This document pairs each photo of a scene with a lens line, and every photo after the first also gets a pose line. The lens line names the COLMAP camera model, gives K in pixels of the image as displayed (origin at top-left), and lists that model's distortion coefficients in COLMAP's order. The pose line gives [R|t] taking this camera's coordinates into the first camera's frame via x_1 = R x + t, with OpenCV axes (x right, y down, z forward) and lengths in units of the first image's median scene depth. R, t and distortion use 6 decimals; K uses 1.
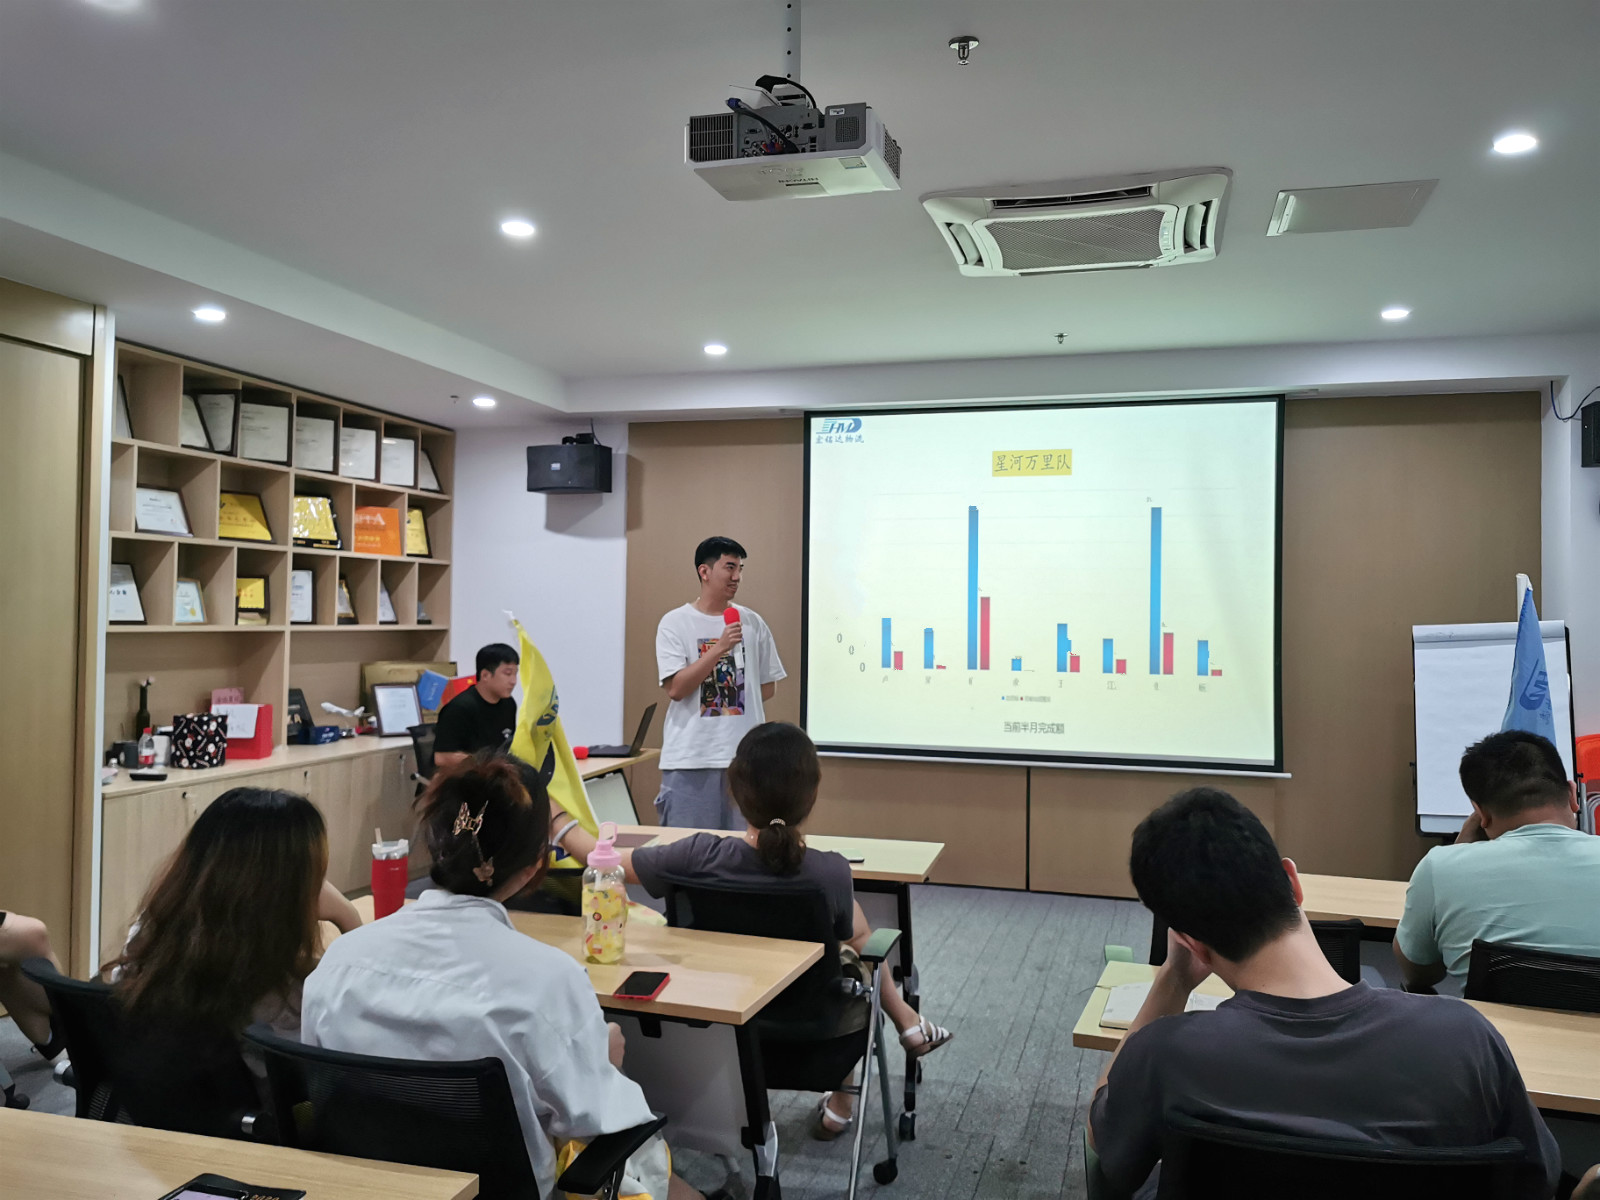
lens RADIAL K [[1230.1, 0, 800.0], [0, 1230.1, 600.0], [0, 0, 1]] dist [0.060432, -0.082063]
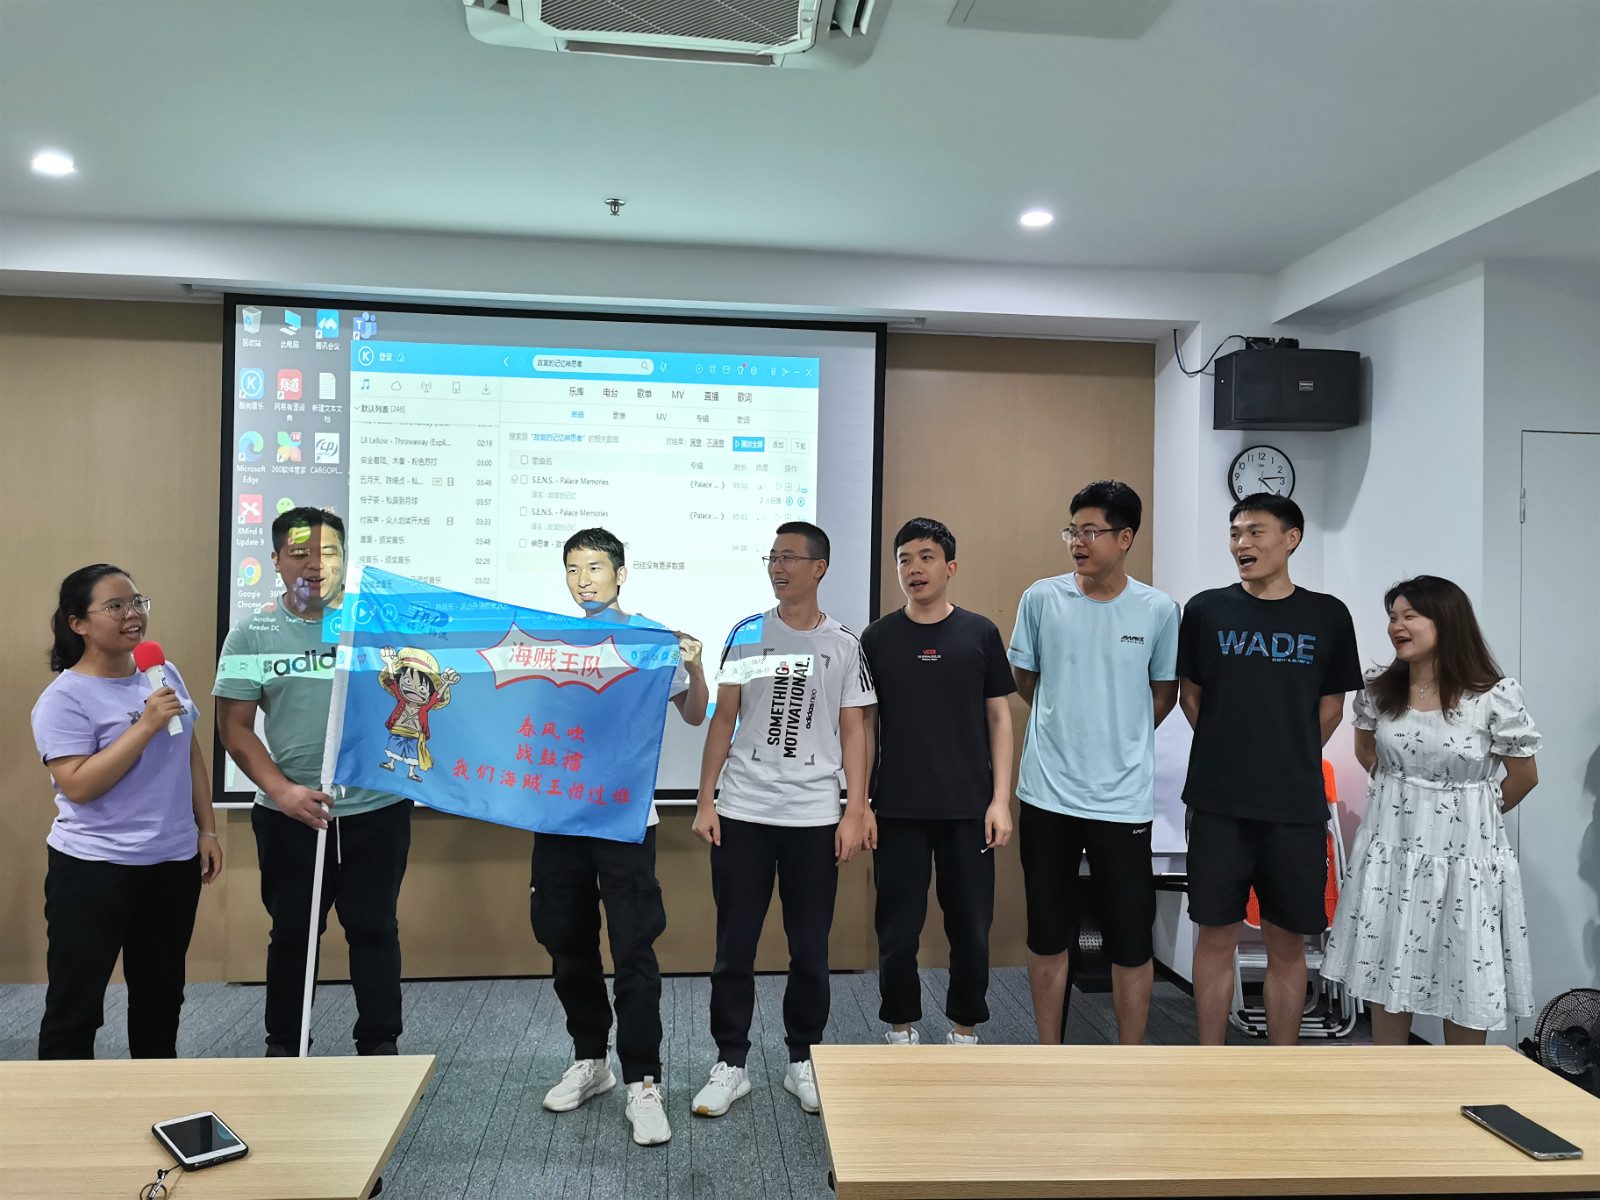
lens RADIAL K [[1220.3, 0, 800.0], [0, 1220.3, 600.0], [0, 0, 1]] dist [0.059810, -0.078365]
pose [[0.922027, 0.002480, 0.387116, 0.036118], [-0.008917, 0.999850, 0.014835, 0.000124], [-0.387022, -0.017131, 0.921911, 0.291055]]
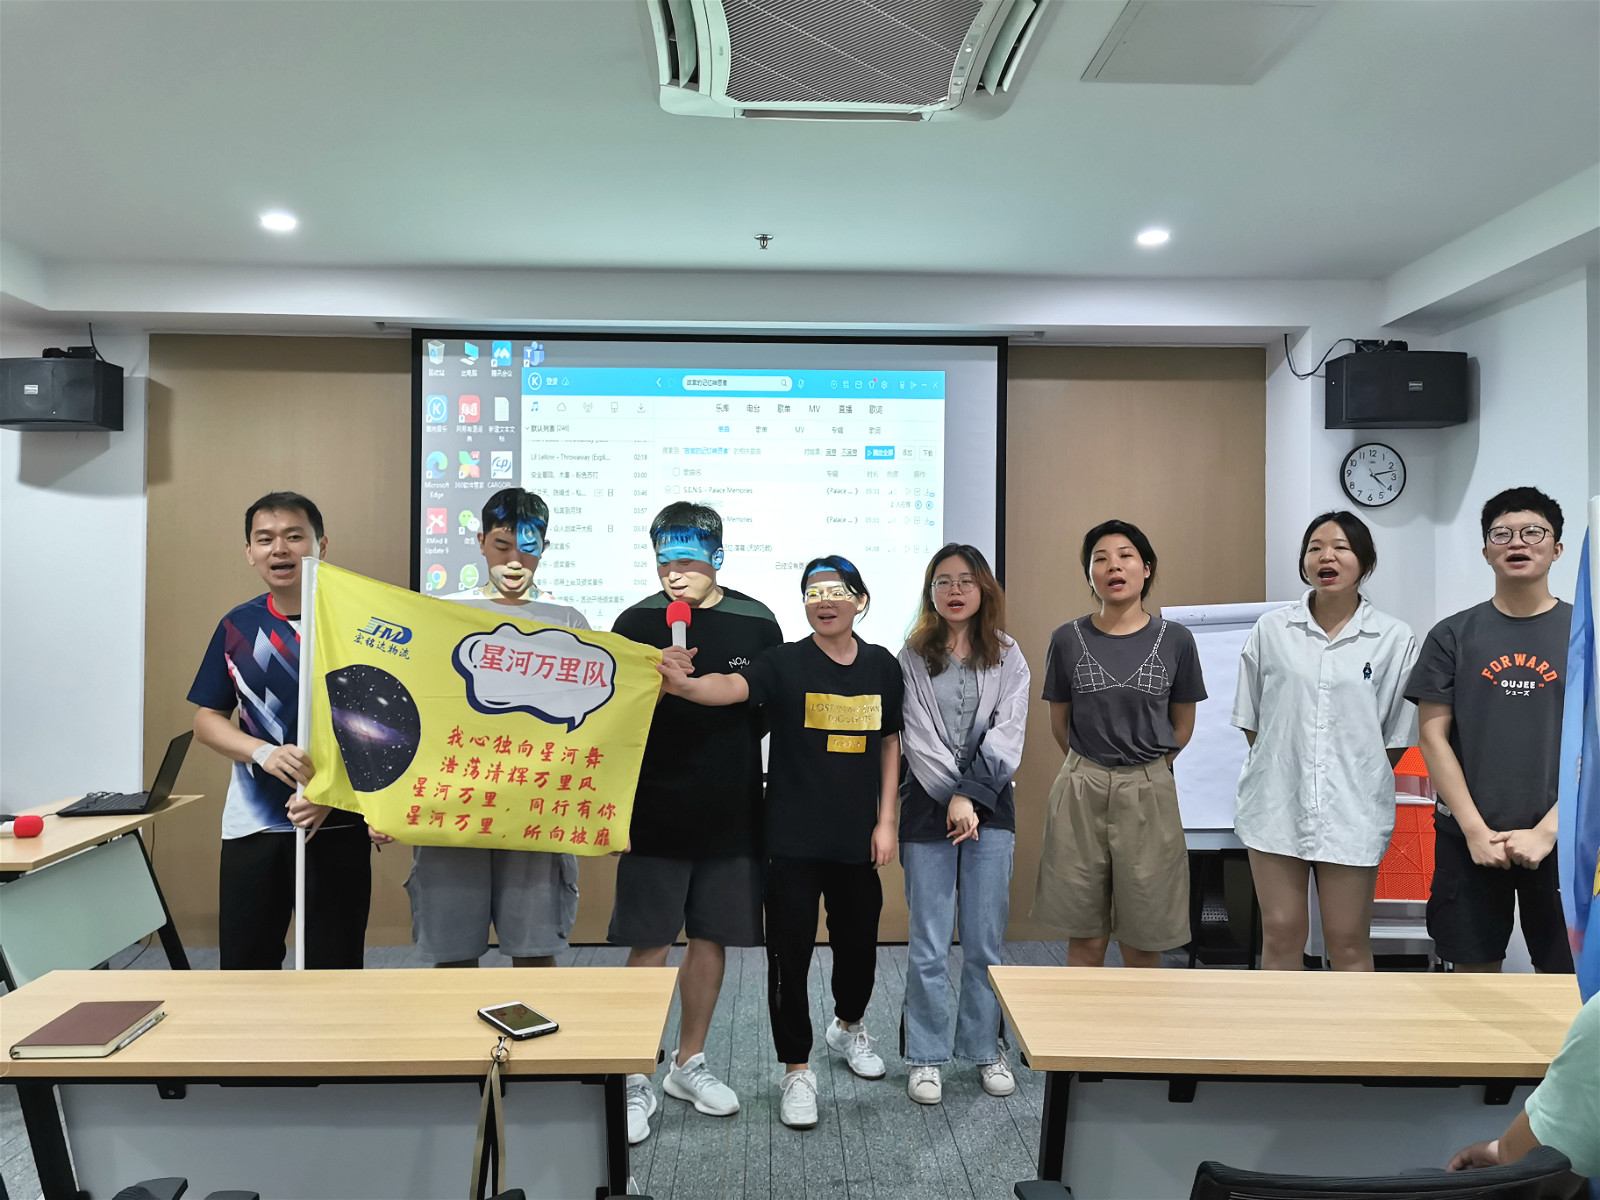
lens RADIAL K [[1220.3, 0, 800.0], [0, 1220.3, 600.0], [0, 0, 1]] dist [0.059810, -0.078365]
pose [[0.948330, -0.008496, 0.317172, -0.012313], [0.004638, 0.999906, 0.012916, 0.002879], [-0.317252, -0.010777, 0.948280, 0.242827]]
